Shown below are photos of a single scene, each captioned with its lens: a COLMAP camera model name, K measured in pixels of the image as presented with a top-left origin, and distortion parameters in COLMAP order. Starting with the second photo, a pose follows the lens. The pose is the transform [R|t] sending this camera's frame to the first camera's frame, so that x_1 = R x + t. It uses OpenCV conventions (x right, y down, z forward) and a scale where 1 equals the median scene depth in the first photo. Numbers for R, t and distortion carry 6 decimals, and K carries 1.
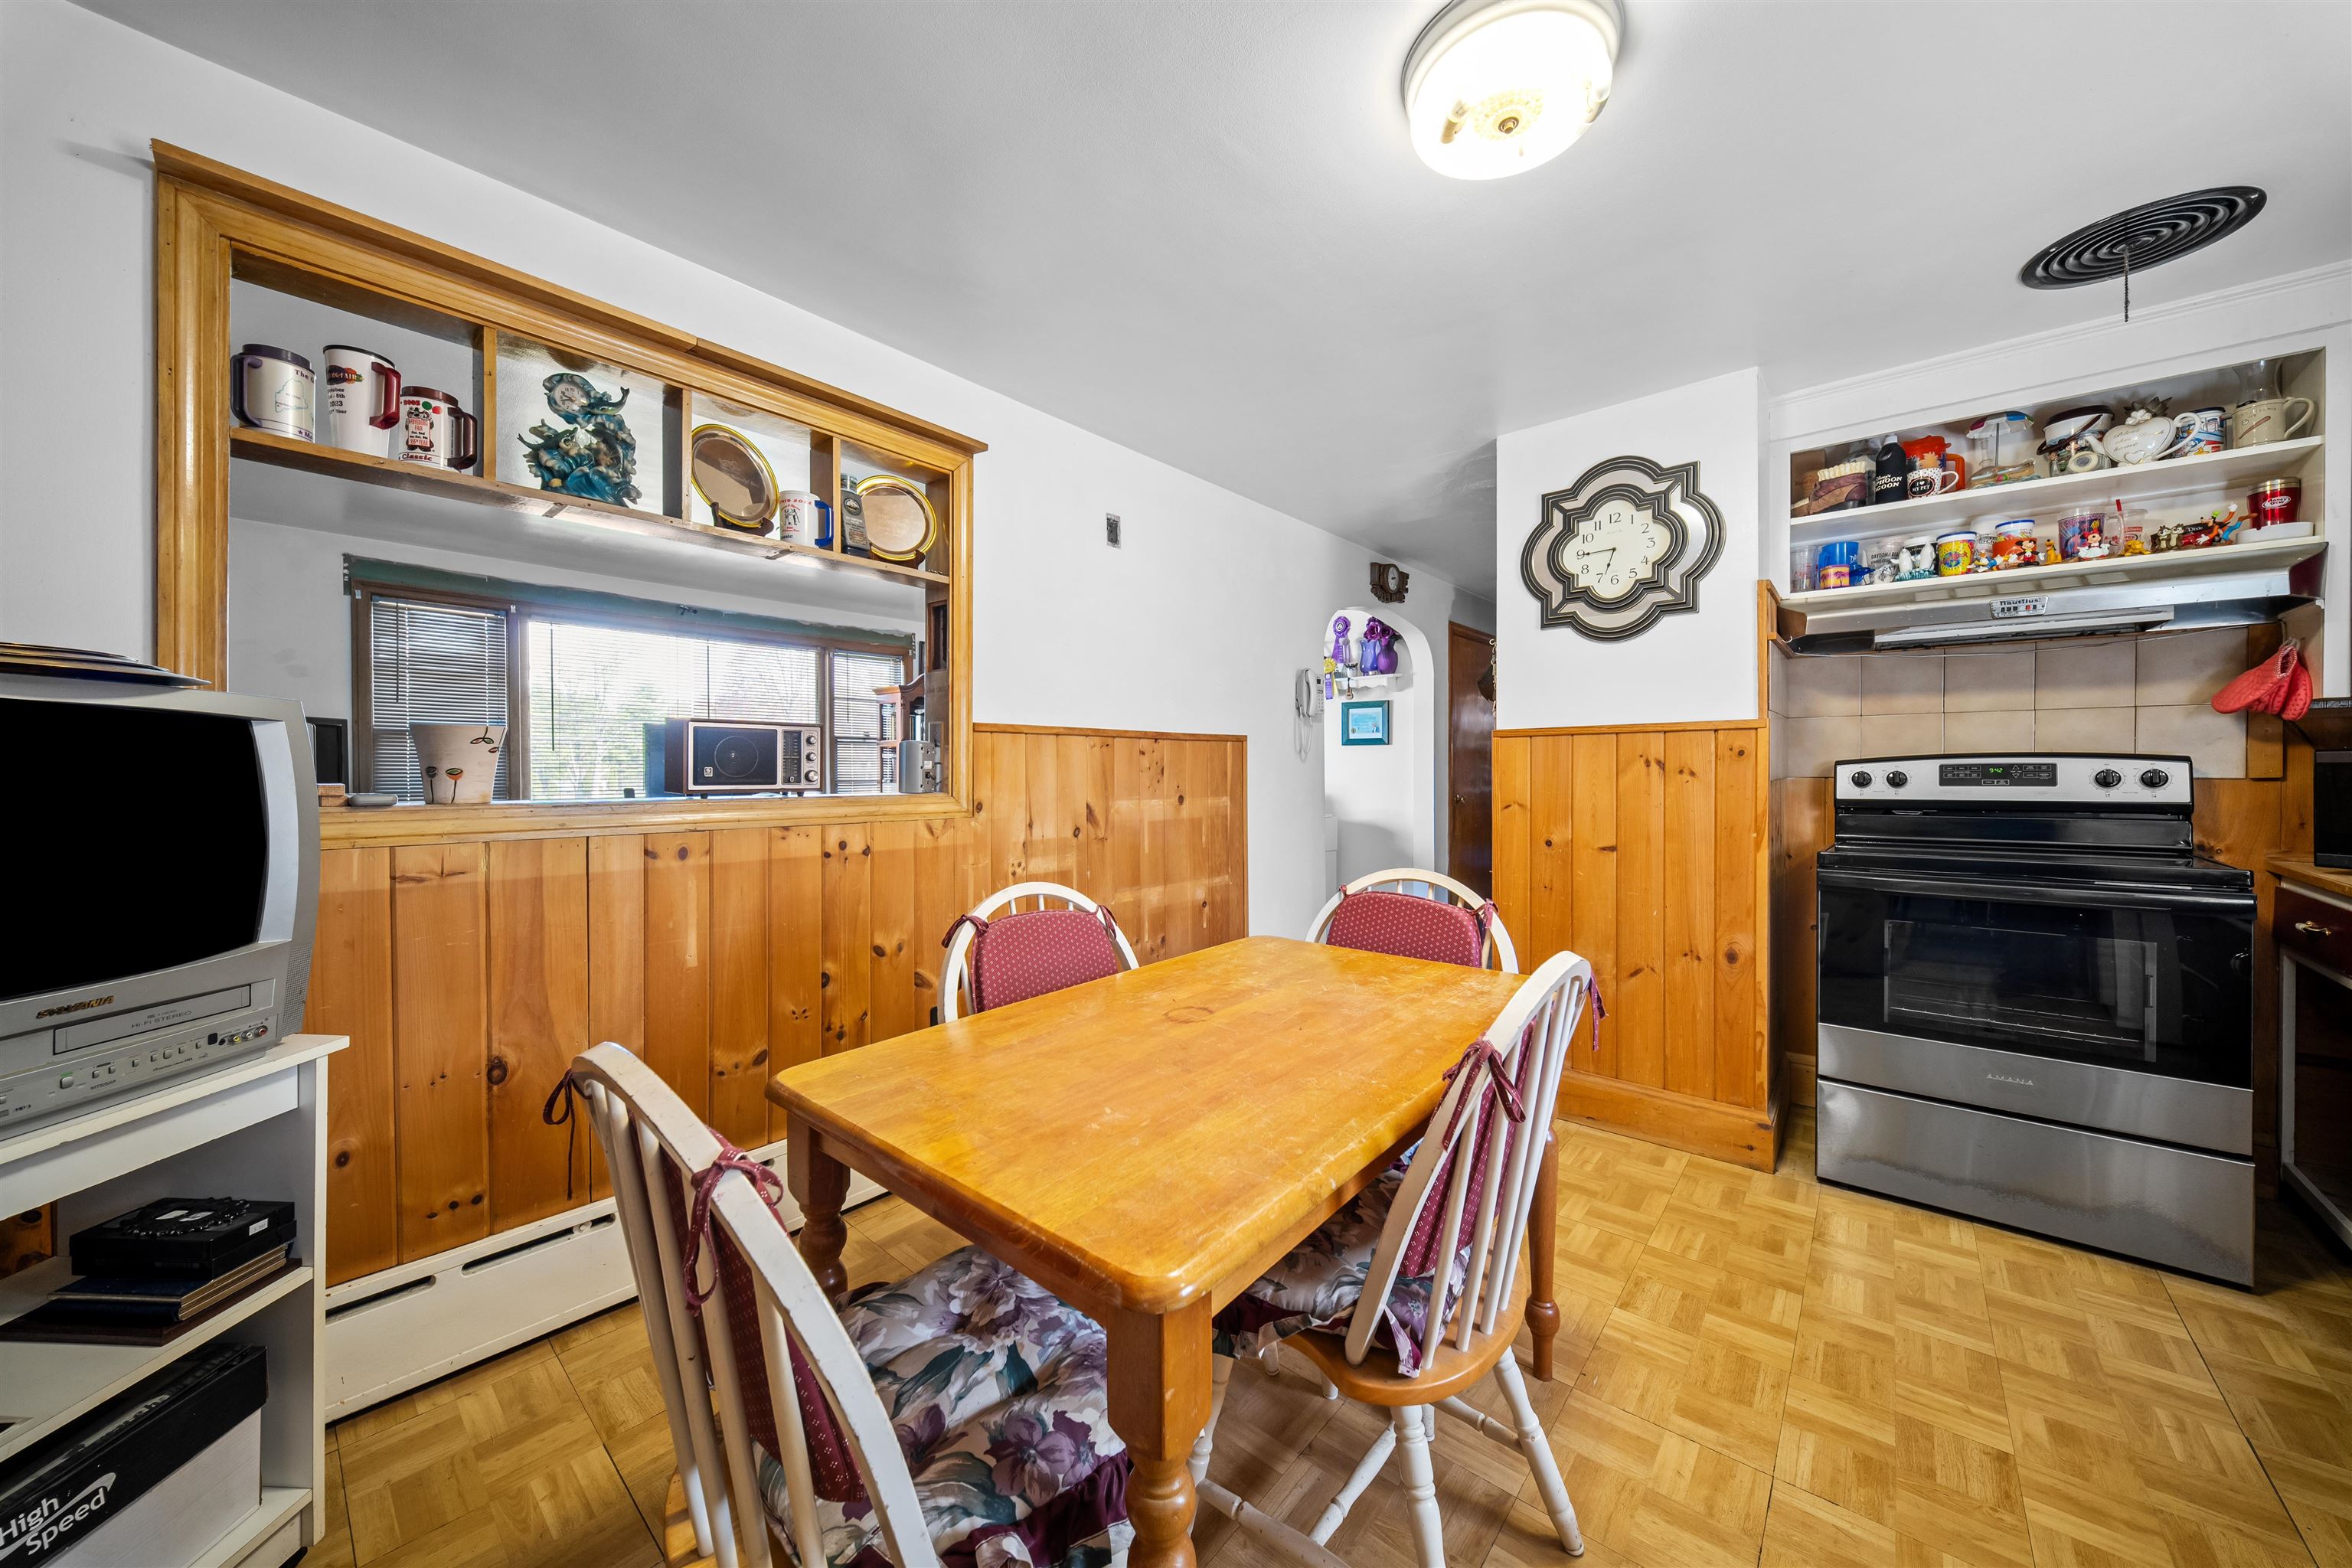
lens RADIAL K [[824.5, 0, 1180.4], [0, 824.5, 780.7], [0, 0, 1]] dist [0.010891, -0.007826]
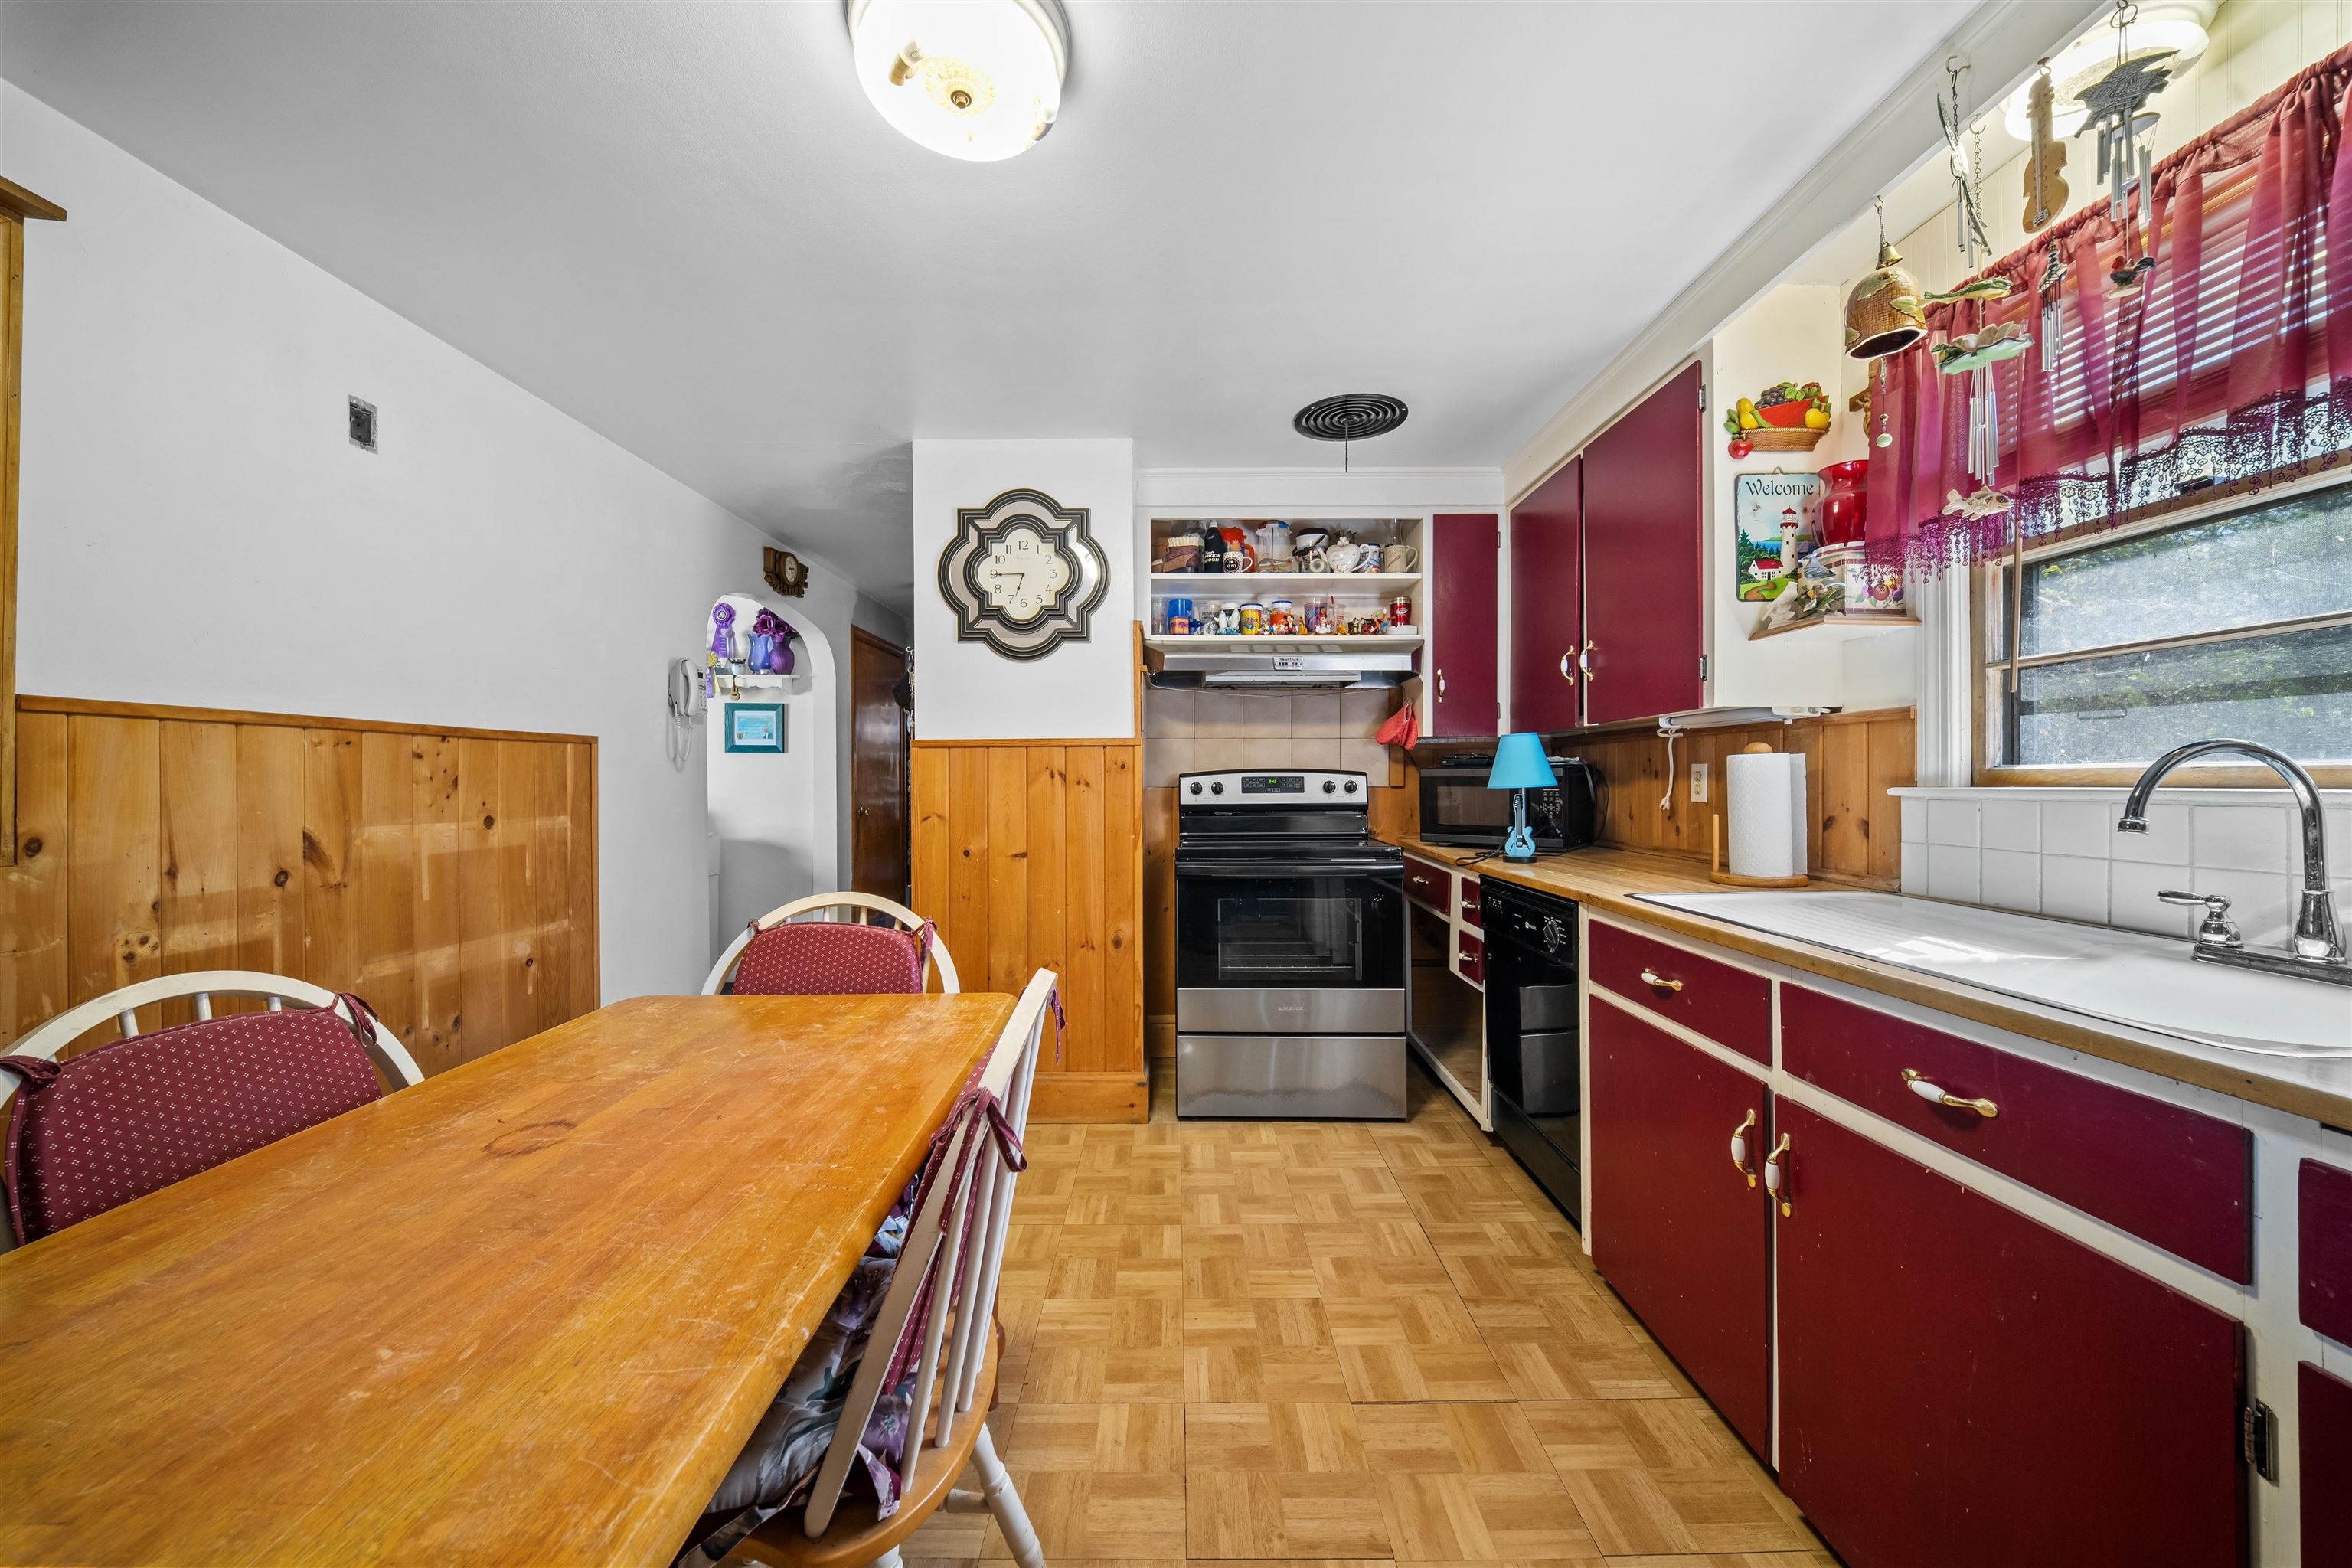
lens RADIAL K [[824.5, 0, 1180.4], [0, 824.5, 780.7], [0, 0, 1]] dist [0.010891, -0.007826]
pose [[0.758203, 0.000745, 0.652018, -0.017872], [0.007706, 0.999919, -0.010104, -0.001469], [-0.651973, 0.012685, 0.758136, 0.074881]]
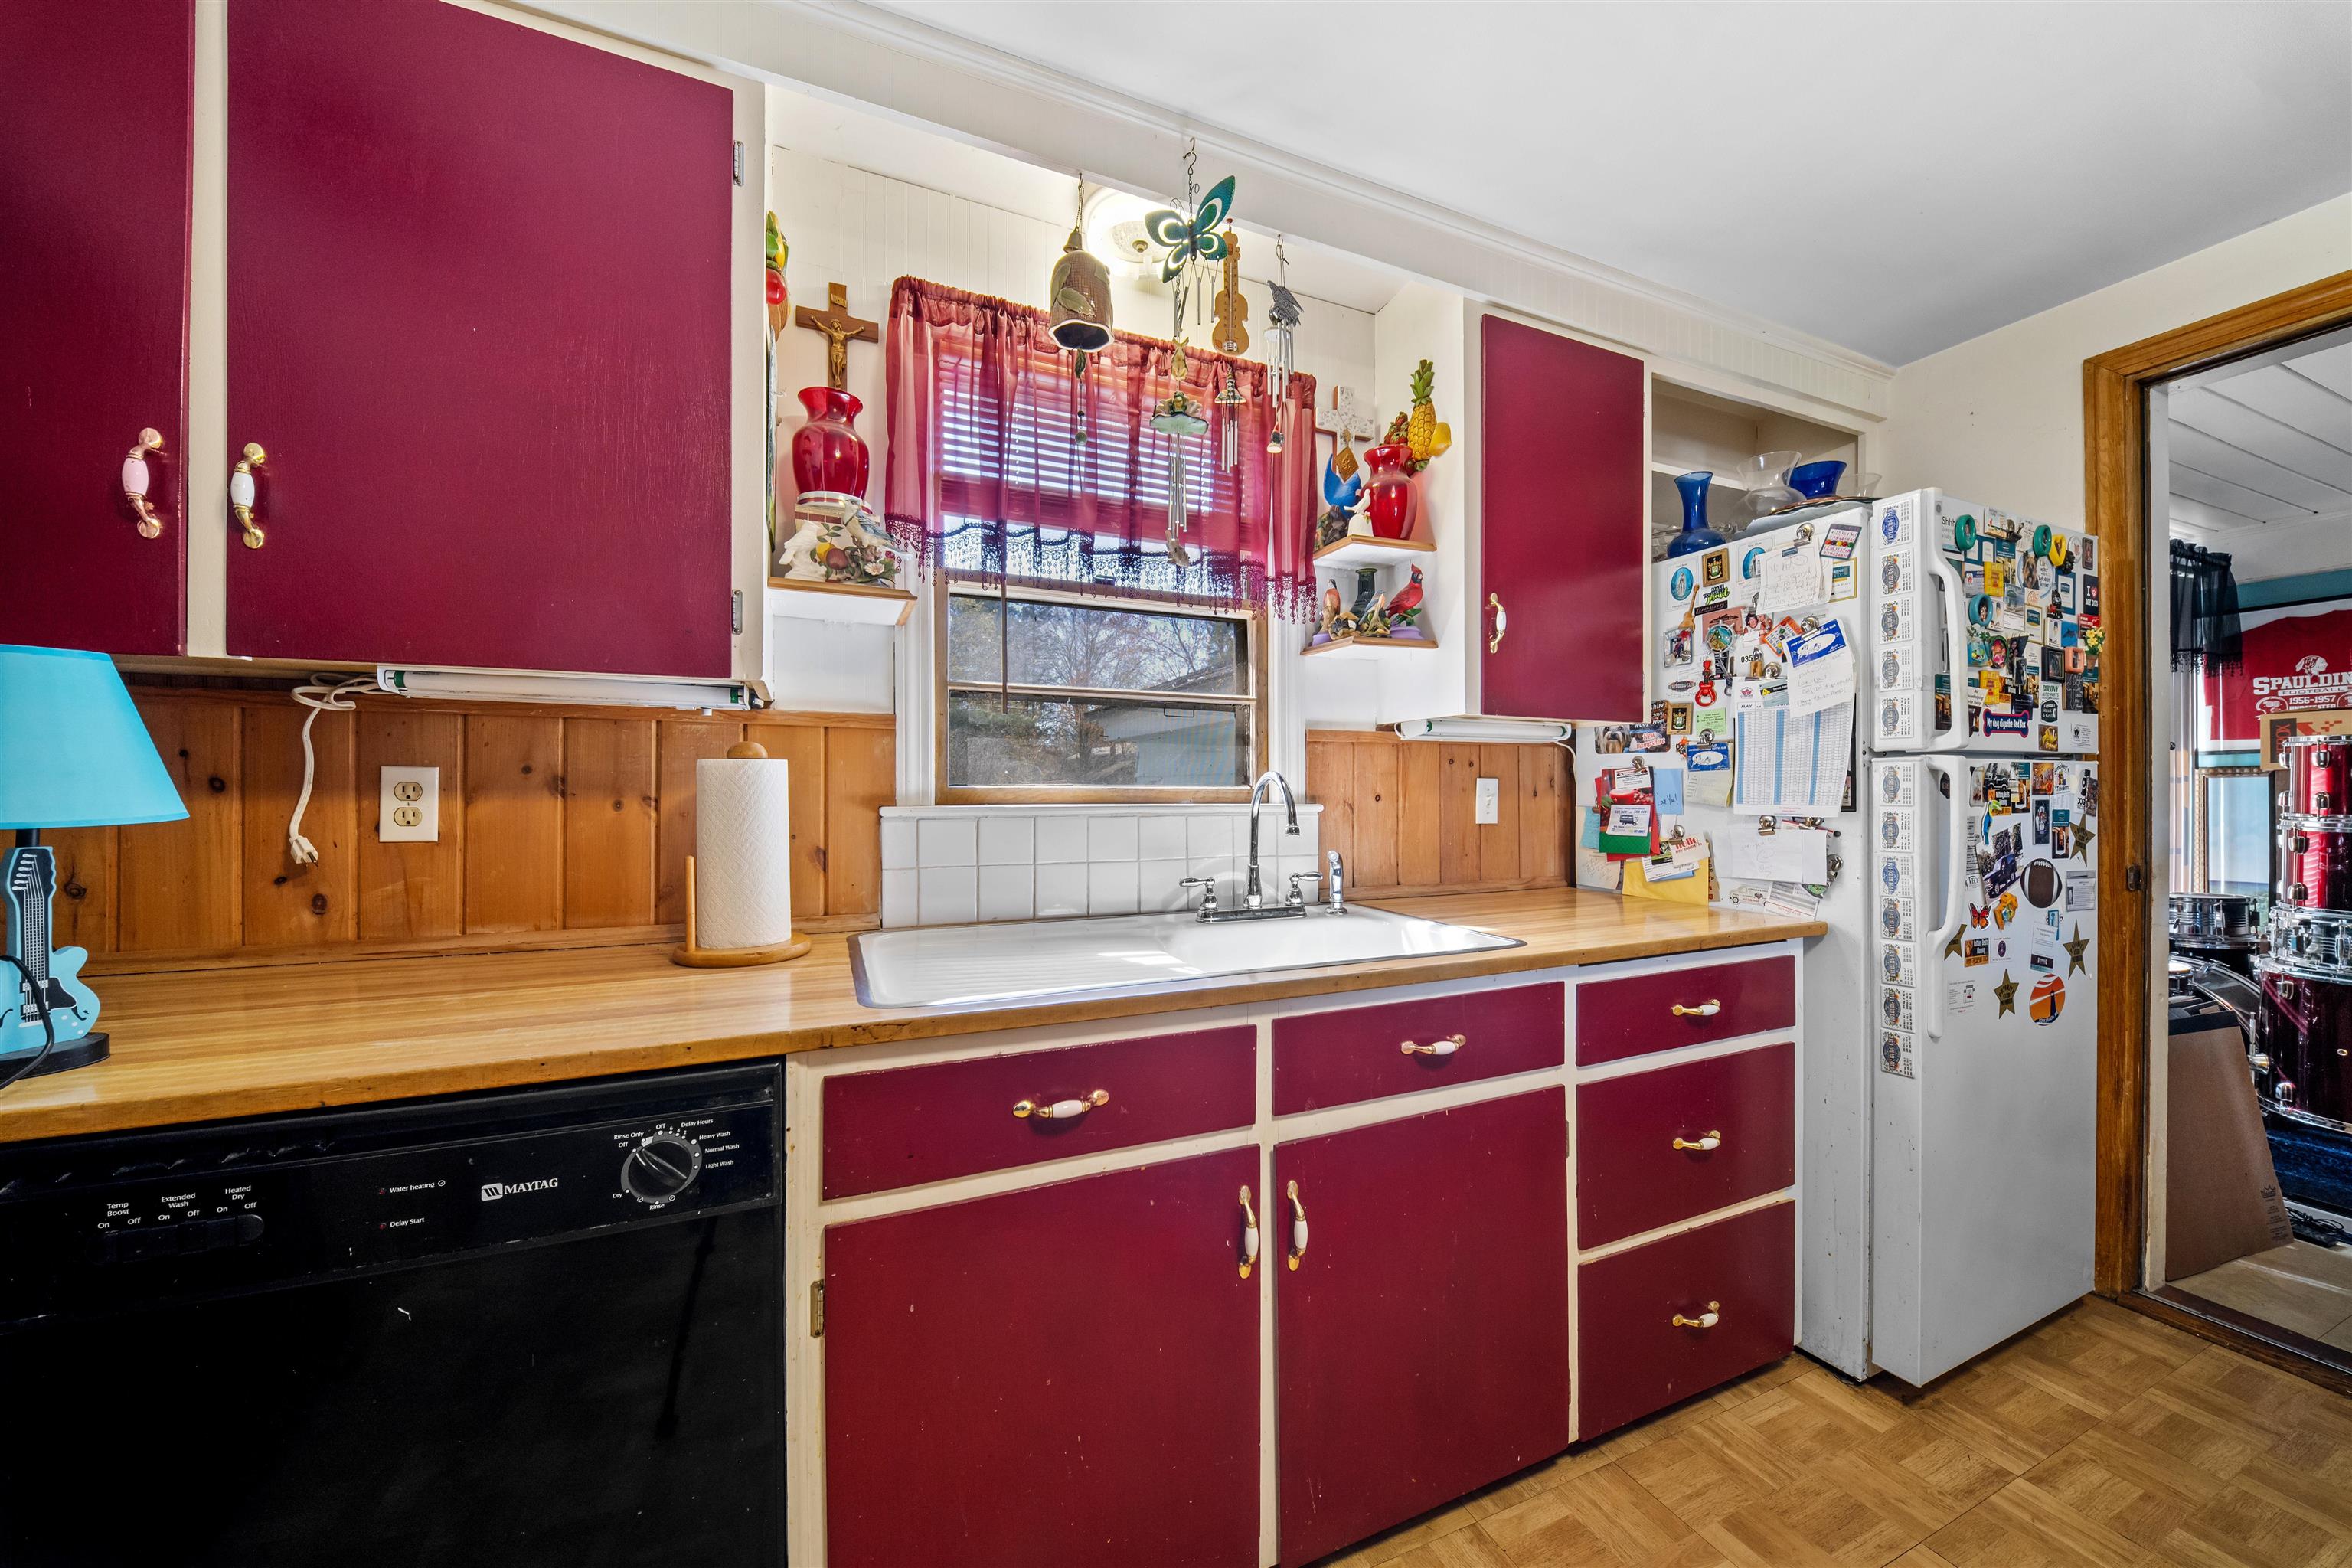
lens RADIAL K [[831.3, 0, 1179.7], [0, 831.3, 797.1], [0, 0, 1]] dist [-0.011002, -0.000016]
pose [[-0.898530, 0.002163, 0.438908, 0.483399], [0.008000, 0.999902, 0.011450, -0.011038], [-0.438840, 0.013800, -0.898459, 0.713996]]
